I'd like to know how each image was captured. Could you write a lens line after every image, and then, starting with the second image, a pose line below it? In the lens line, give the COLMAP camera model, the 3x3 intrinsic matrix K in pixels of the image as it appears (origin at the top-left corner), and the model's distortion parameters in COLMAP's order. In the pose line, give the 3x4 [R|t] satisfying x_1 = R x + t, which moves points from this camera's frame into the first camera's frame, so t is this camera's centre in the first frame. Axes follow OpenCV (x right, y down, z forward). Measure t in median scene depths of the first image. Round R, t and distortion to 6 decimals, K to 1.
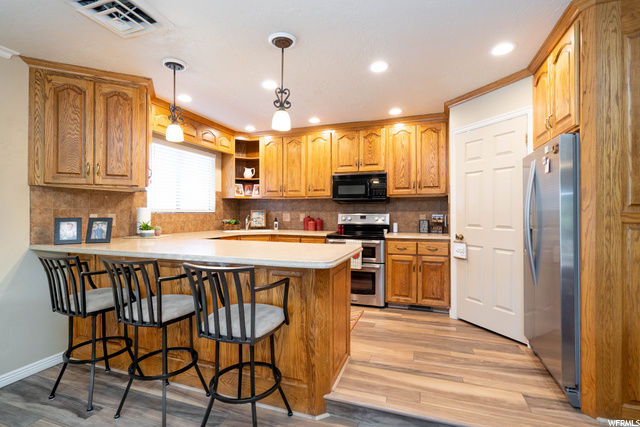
lens RADIAL K [[302.7, 0, 318.7], [0, 302.7, 212.4], [0, 0, 1]] dist [-0.002080, -0.000069]
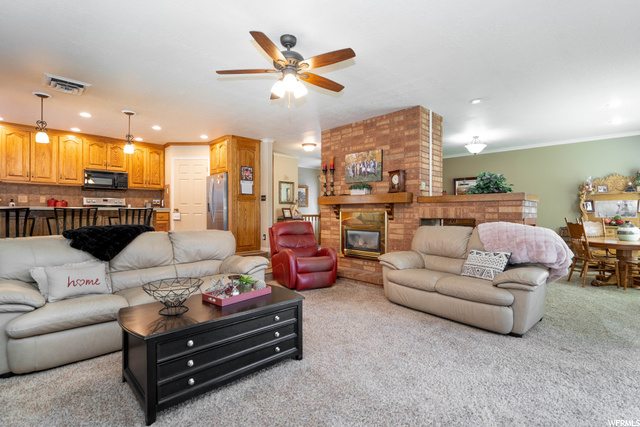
lens RADIAL K [[307.9, 0, 316.5], [0, 307.9, 213.0], [0, 0, 1]] dist [0.000593, 0.000111]
pose [[0.440641, 0.001744, 0.897682, -0.869196], [-0.000445, 0.999998, -0.001725, 0.092027], [-0.897684, 0.000361, 0.440641, -0.685011]]
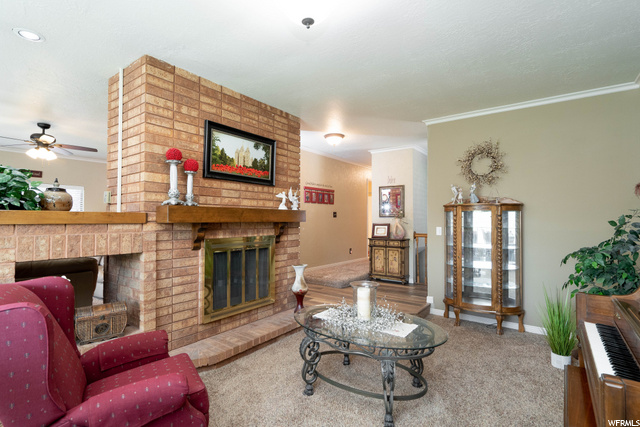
lens RADIAL K [[307.9, 0, 316.5], [0, 307.9, 213.0], [0, 0, 1]] dist [0.000593, 0.000111]
pose [[0.955790, 0.000225, -0.294049, 1.132819], [-0.007548, 0.999689, -0.023767, 0.039639], [0.293952, 0.024936, 0.955495, -1.114692]]
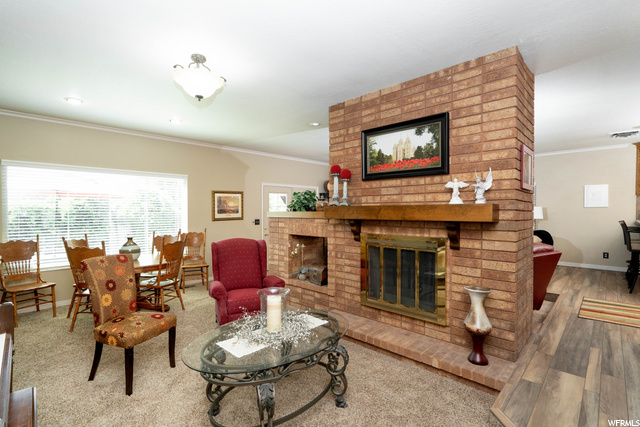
lens RADIAL K [[302.8, 0, 320.0], [0, 302.8, 213.5], [0, 0, 1]] dist [-0.000484, 0.000152]
pose [[-0.410805, 0.011266, -0.911654, 1.503519], [-0.000584, 0.999920, 0.012620, 0.019953], [0.911723, 0.005717, -0.410766, -0.207004]]
